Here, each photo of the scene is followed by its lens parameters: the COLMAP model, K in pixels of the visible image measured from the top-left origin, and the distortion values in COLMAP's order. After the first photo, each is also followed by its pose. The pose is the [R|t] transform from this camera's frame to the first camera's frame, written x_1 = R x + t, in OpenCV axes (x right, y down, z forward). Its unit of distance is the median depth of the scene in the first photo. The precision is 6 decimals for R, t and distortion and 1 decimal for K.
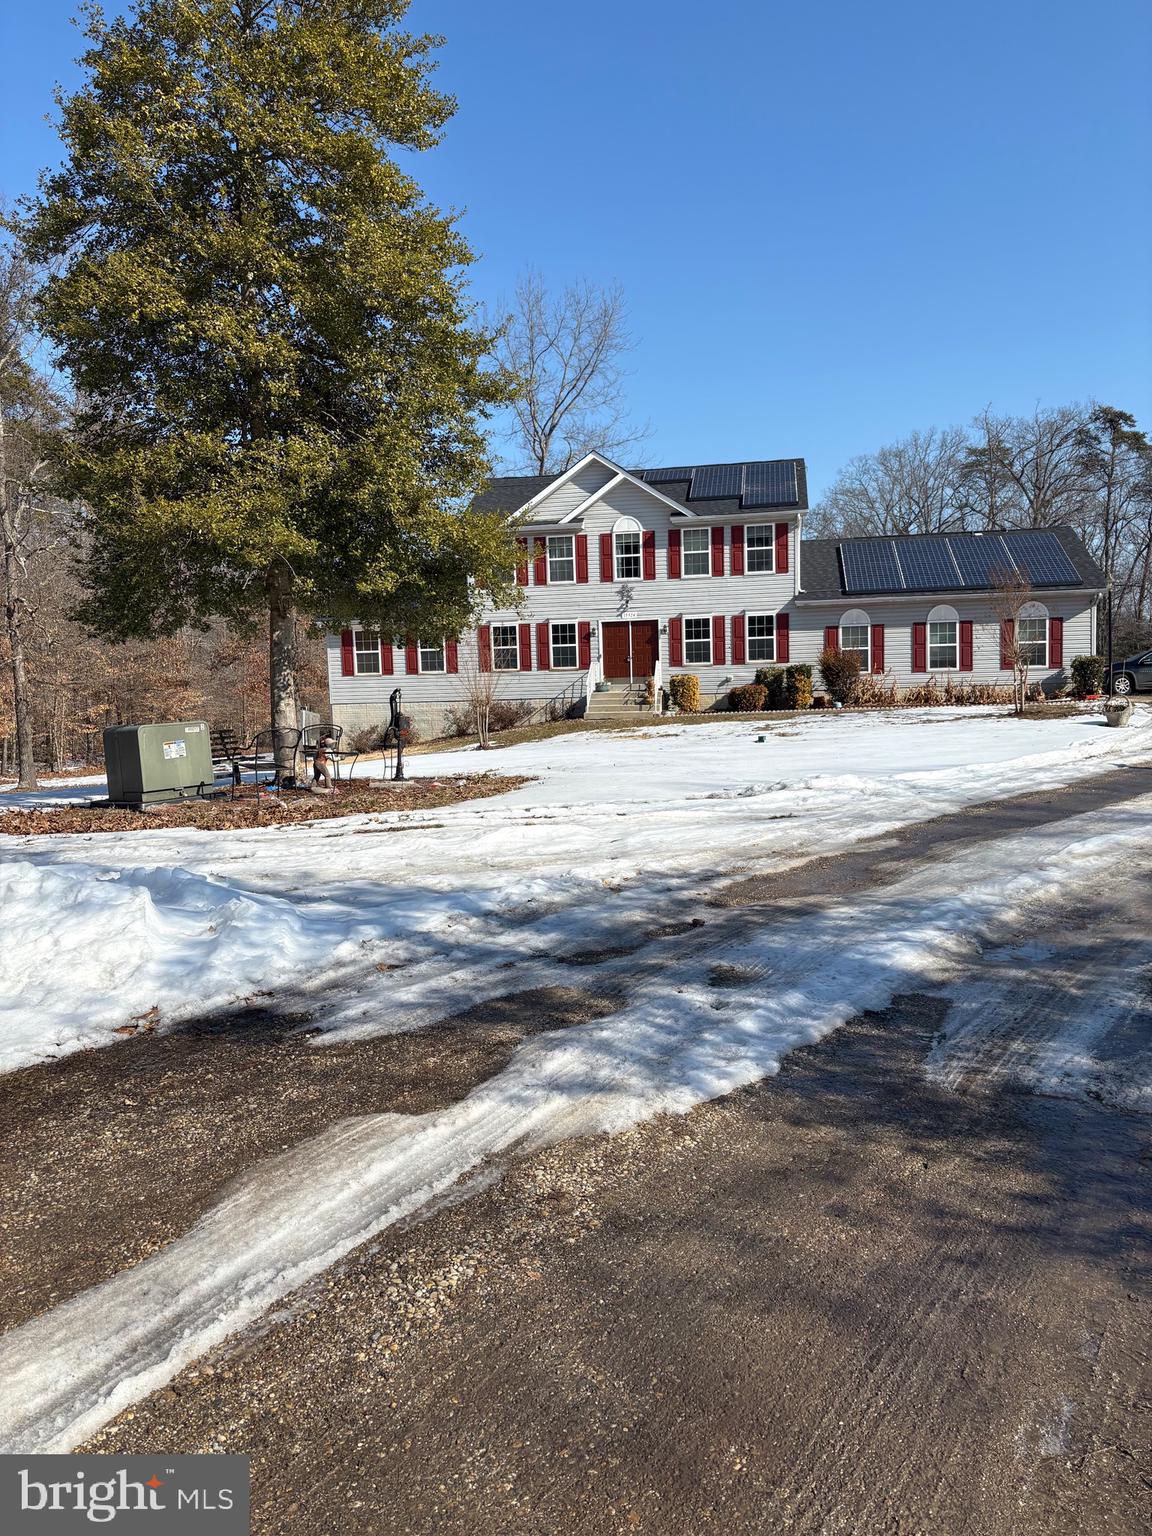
lens RADIAL K [[1152.8, 0, 573.3], [0, 1152.8, 796.6], [0, 0, 1]] dist [0.109939, -0.194676]
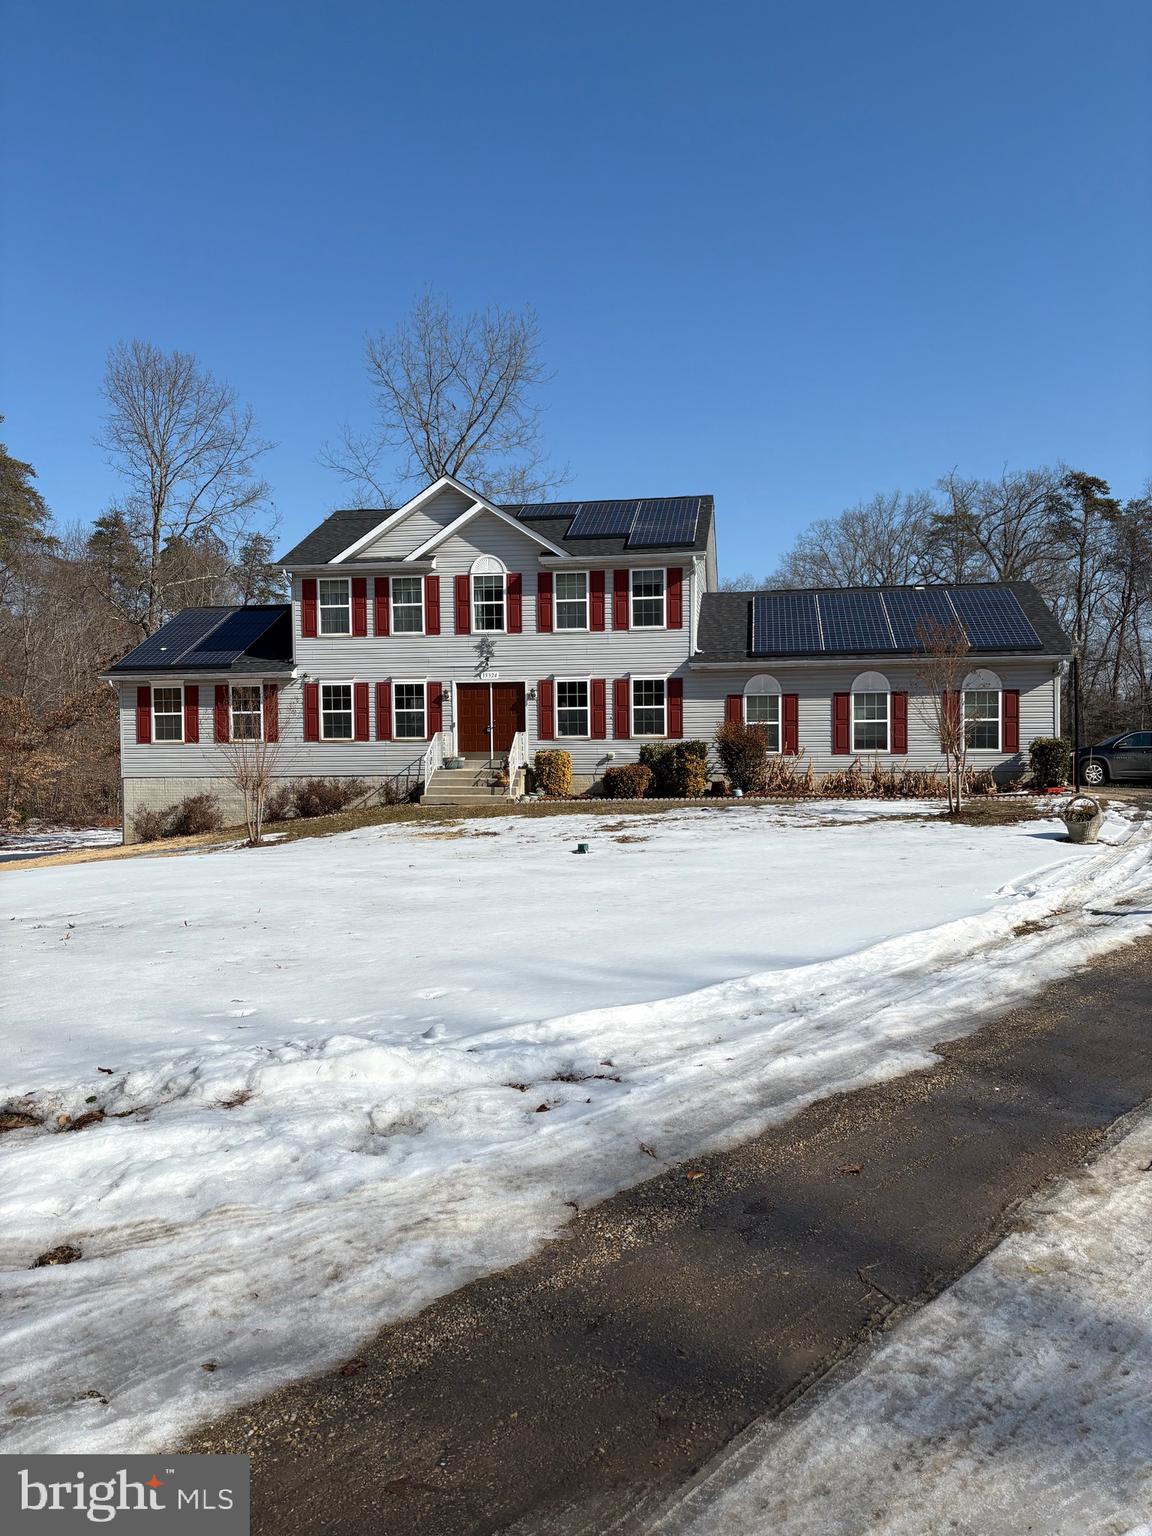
lens RADIAL K [[1152.8, 0, 573.3], [0, 1152.8, 796.6], [0, 0, 1]] dist [0.109939, -0.194676]
pose [[0.999693, 0.019421, 0.015380, 0.097471], [-0.018520, 0.998219, -0.056714, -0.027850], [-0.016454, 0.056411, 0.998272, 0.198830]]
